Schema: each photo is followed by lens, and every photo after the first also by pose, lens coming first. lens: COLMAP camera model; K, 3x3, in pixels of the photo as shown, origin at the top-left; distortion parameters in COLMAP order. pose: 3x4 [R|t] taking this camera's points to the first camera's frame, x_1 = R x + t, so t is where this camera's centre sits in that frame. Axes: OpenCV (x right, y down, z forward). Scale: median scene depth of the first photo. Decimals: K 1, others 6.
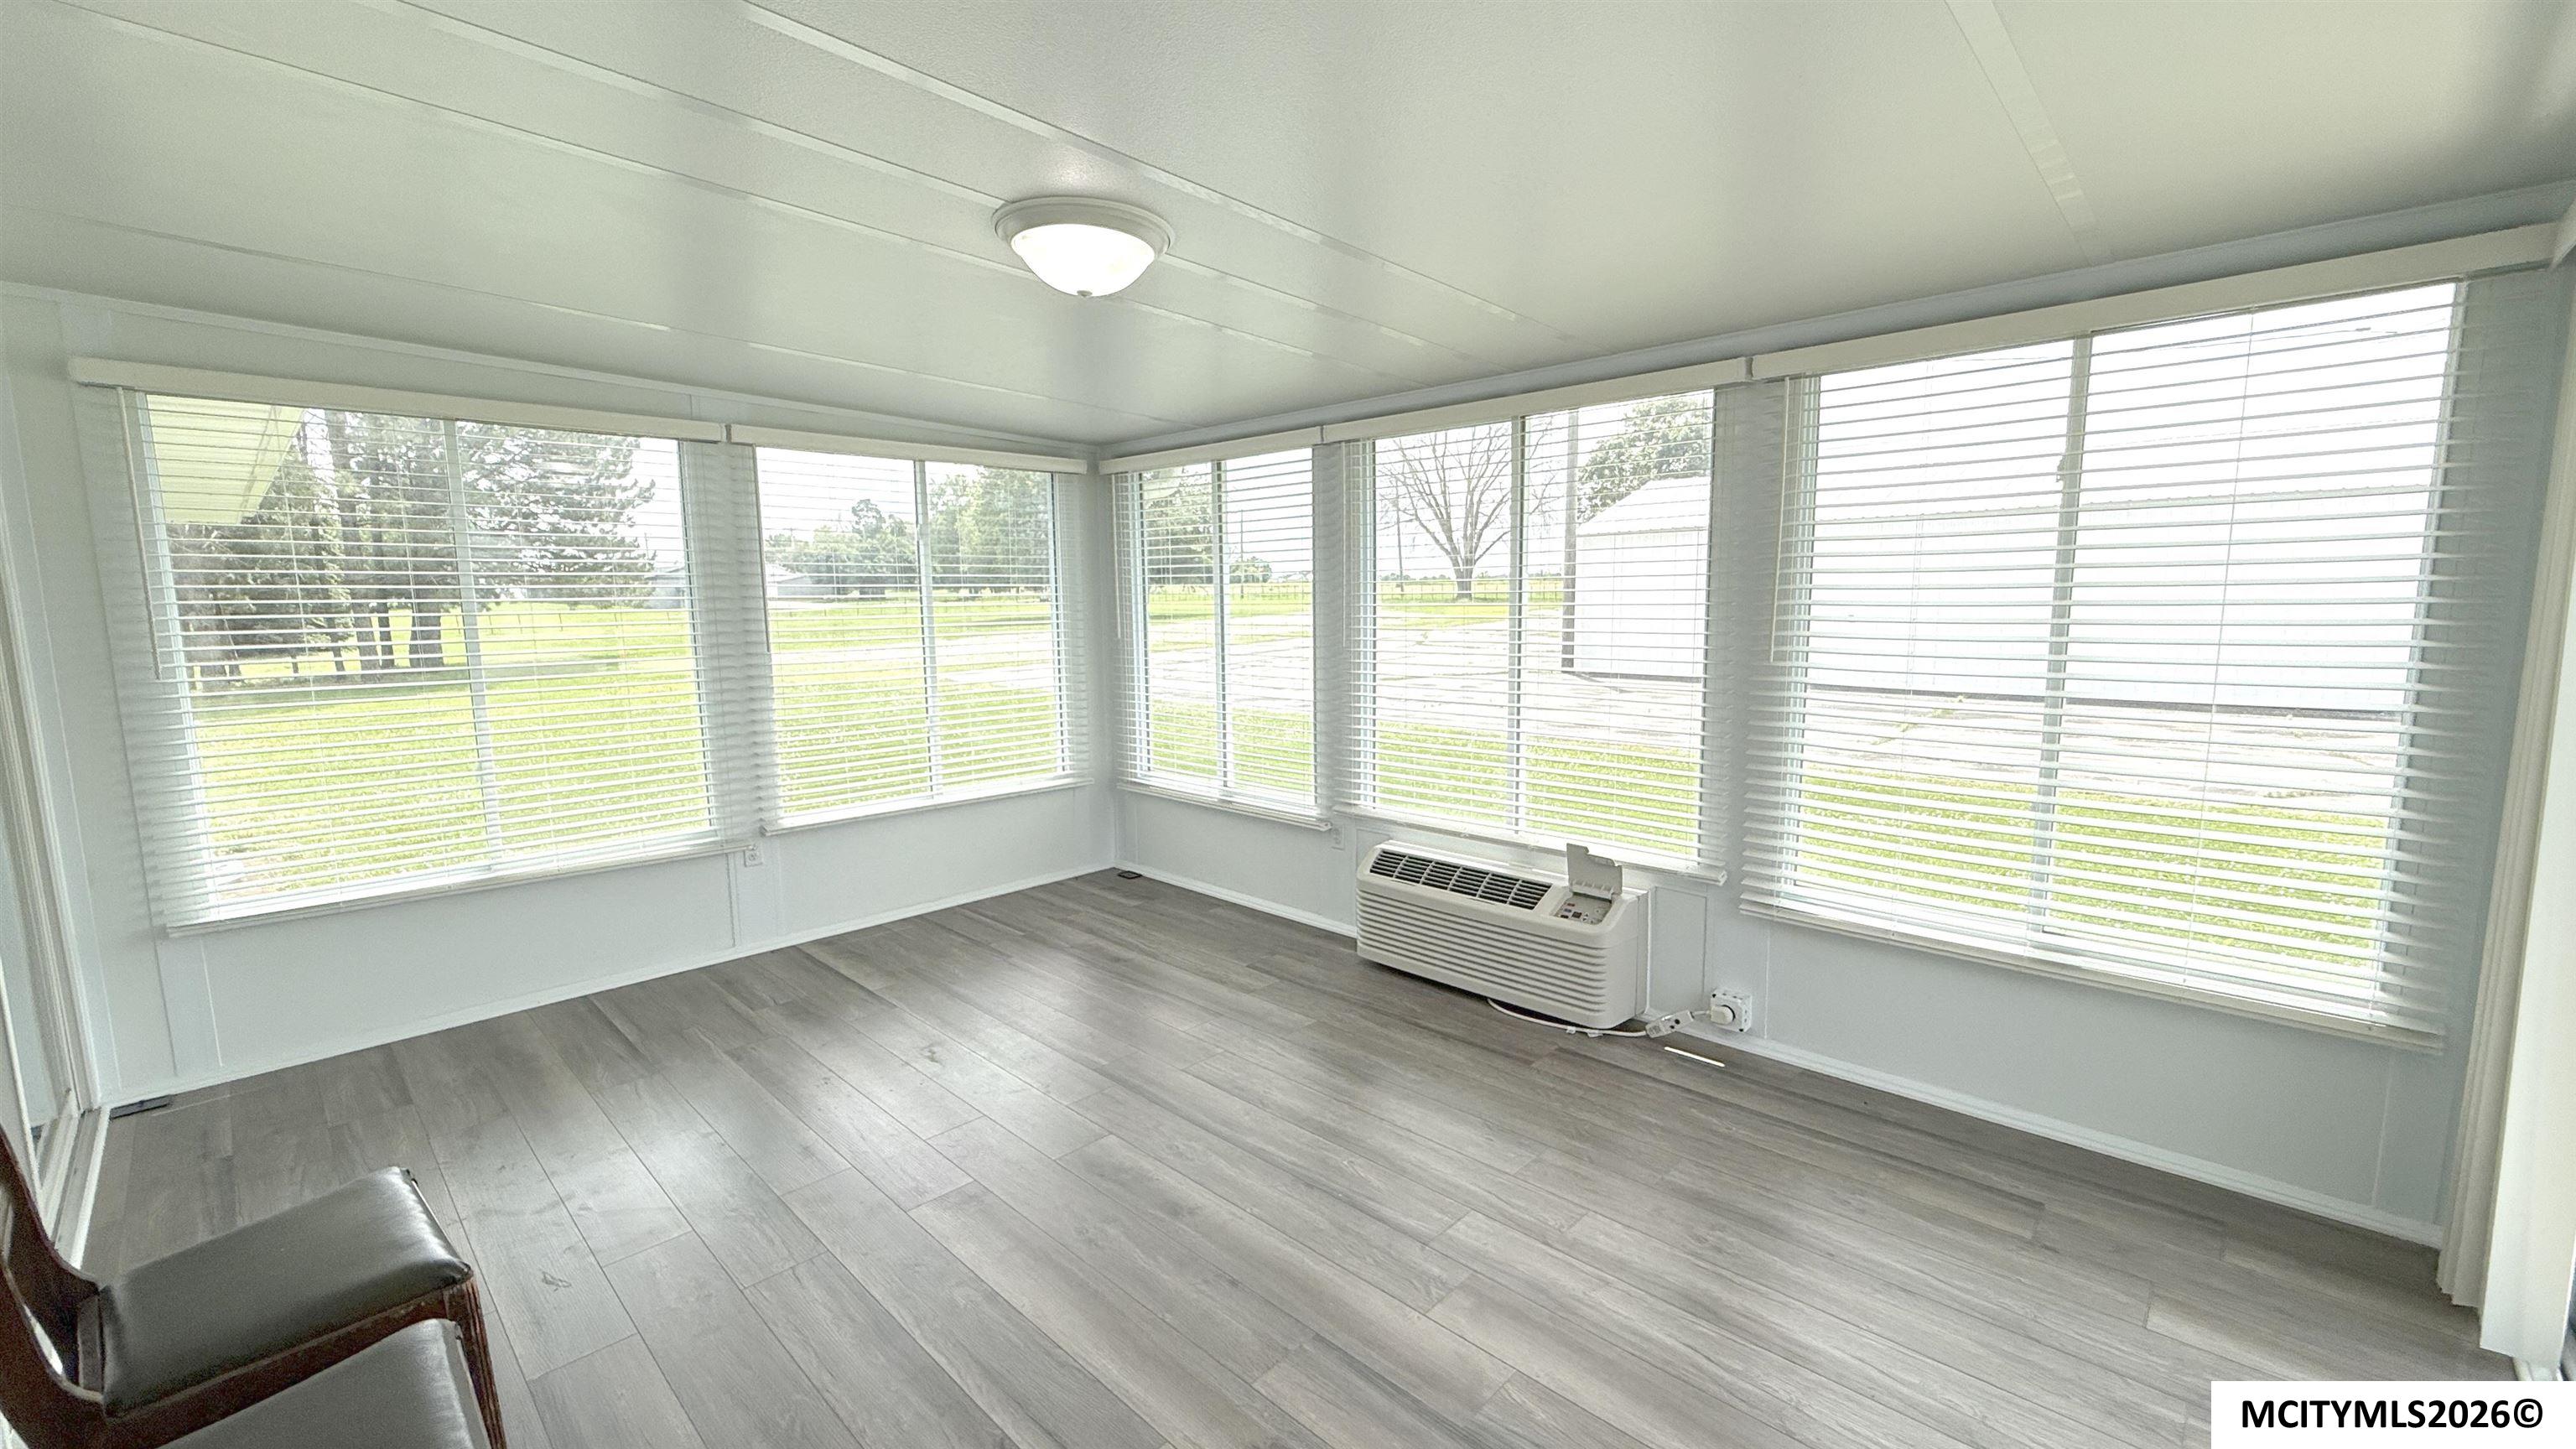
lens RADIAL K [[1024.4, 0, 1282.4], [0, 1024.4, 722.9], [0, 0, 1]] dist [0.000288, 0.000348]
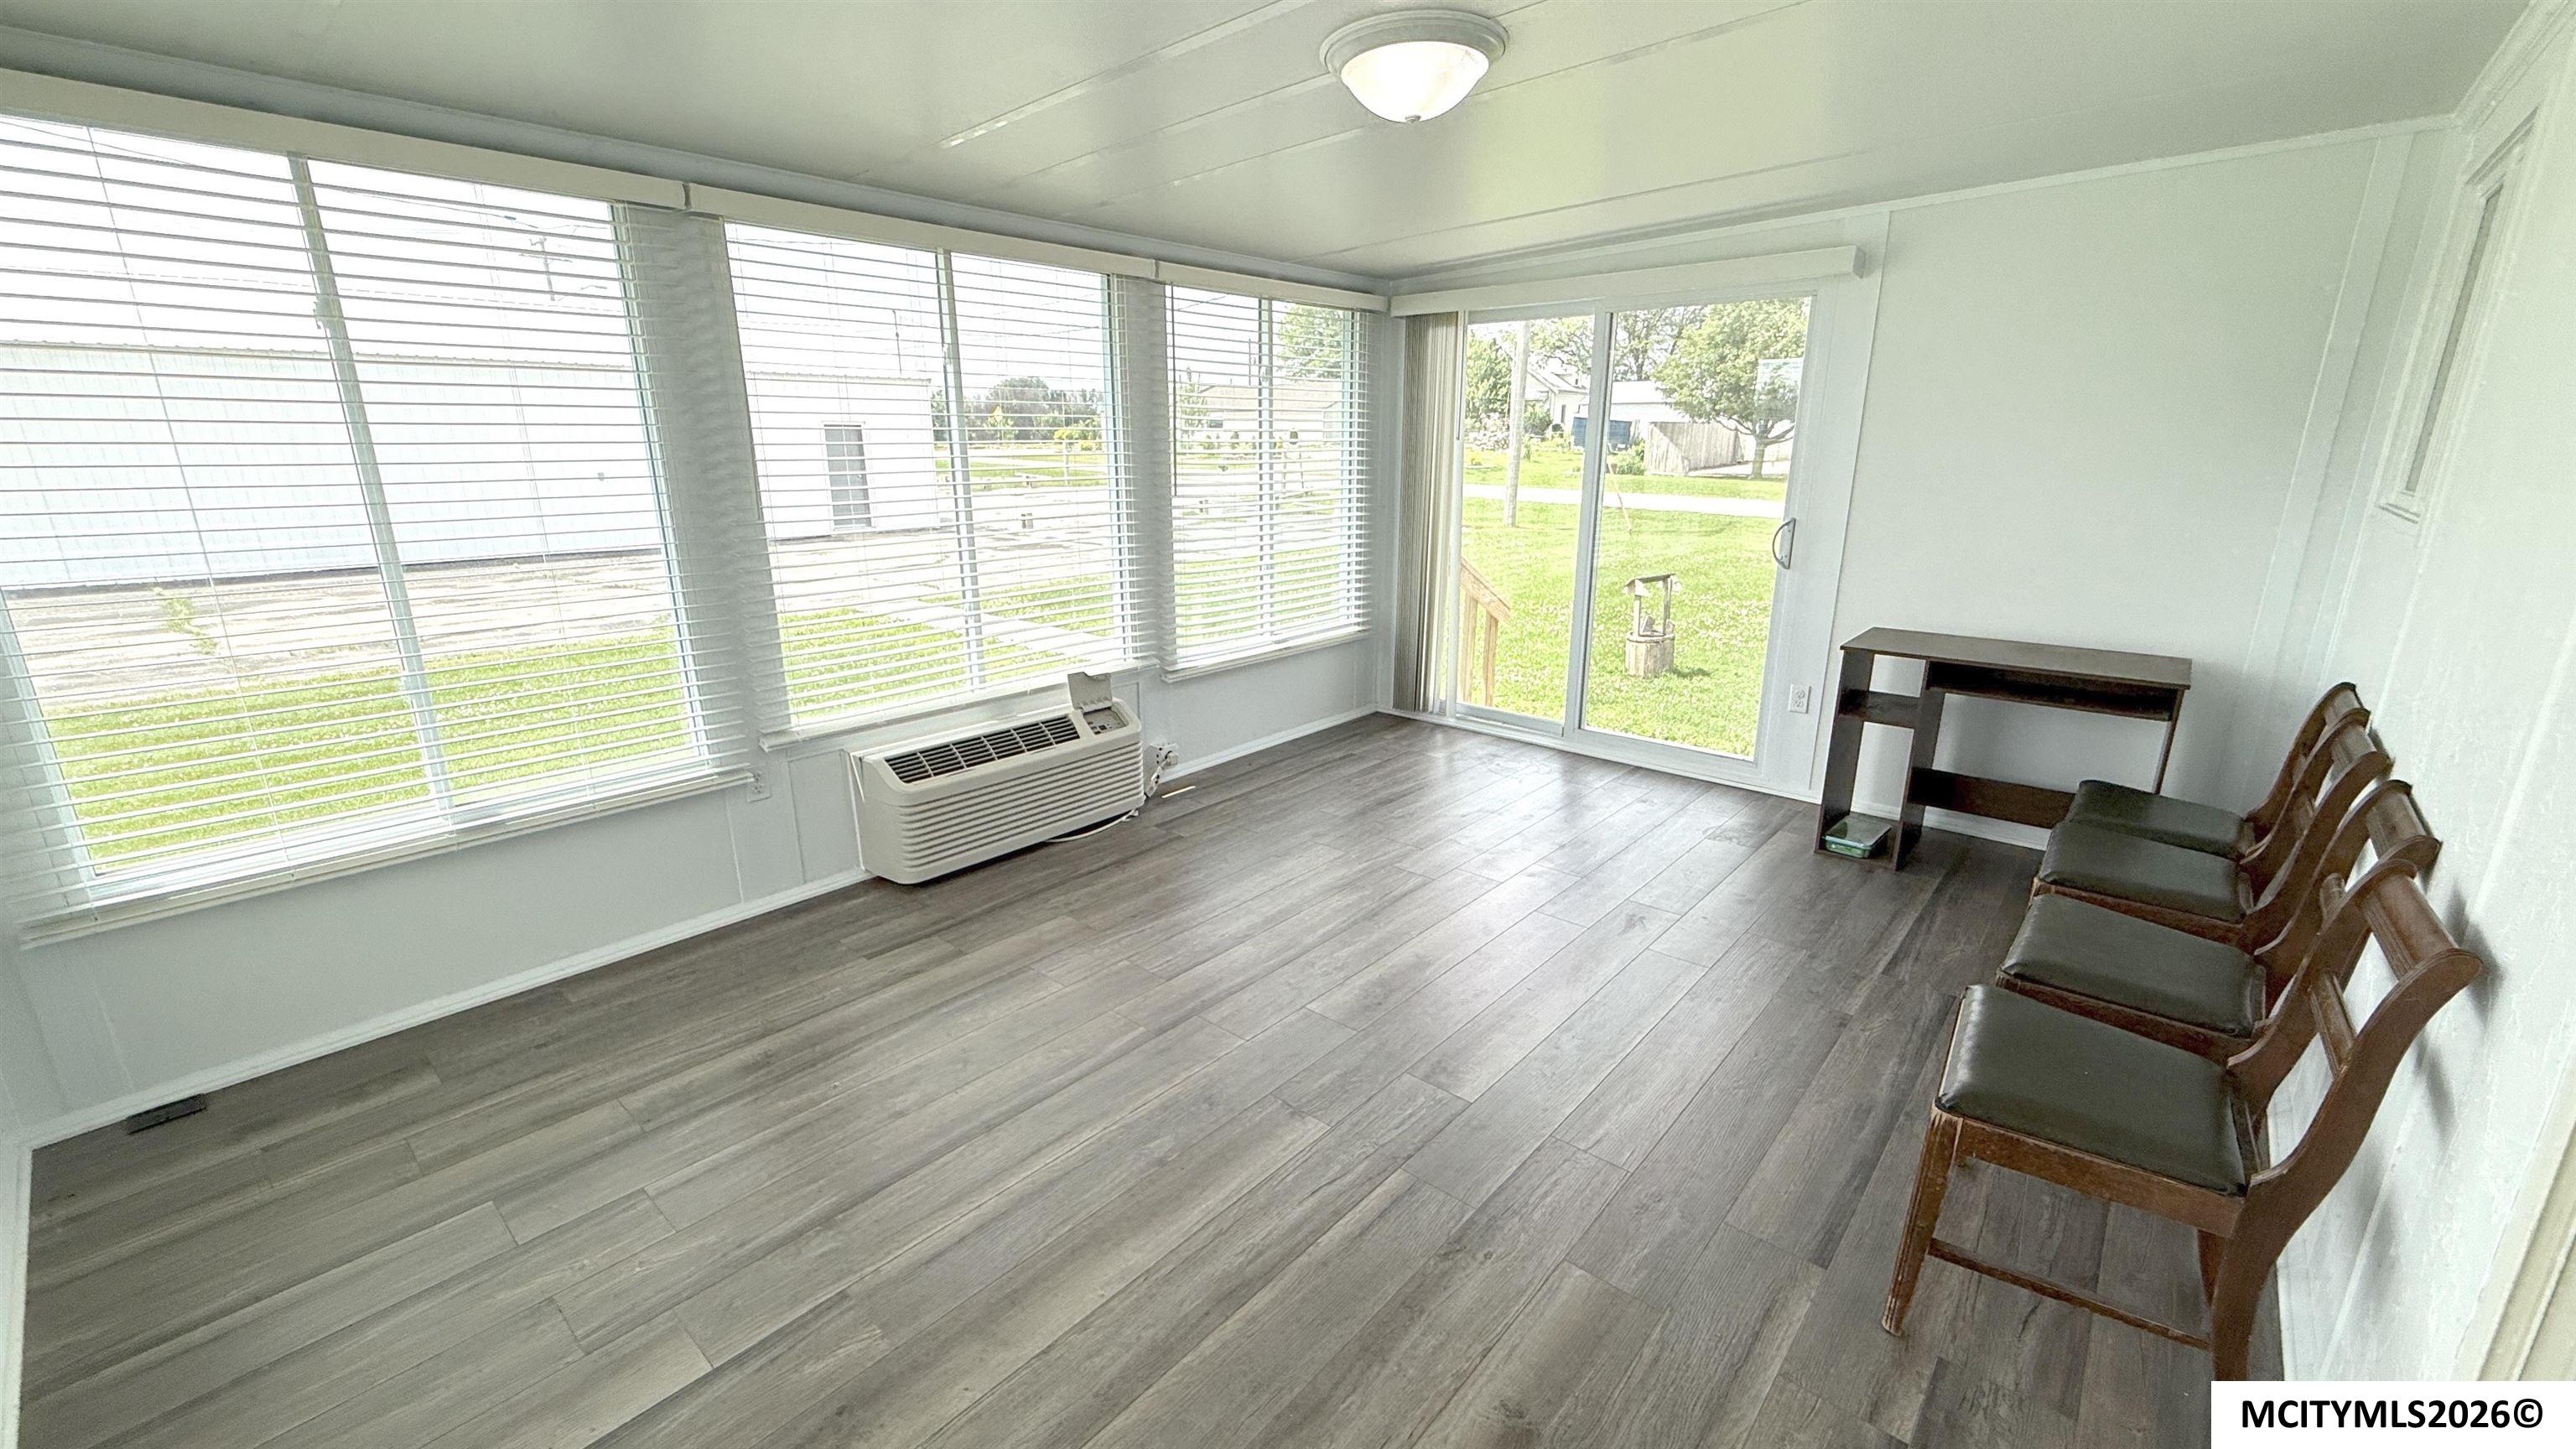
lens RADIAL K [[1024.4, 0, 1282.4], [0, 1024.4, 722.9], [0, 0, 1]] dist [0.000288, 0.000348]
pose [[-0.046158, -0.252908, 0.966389, -0.760855], [0.128611, 0.957864, 0.256820, -0.081721], [-0.990620, 0.136142, -0.011686, 0.726102]]
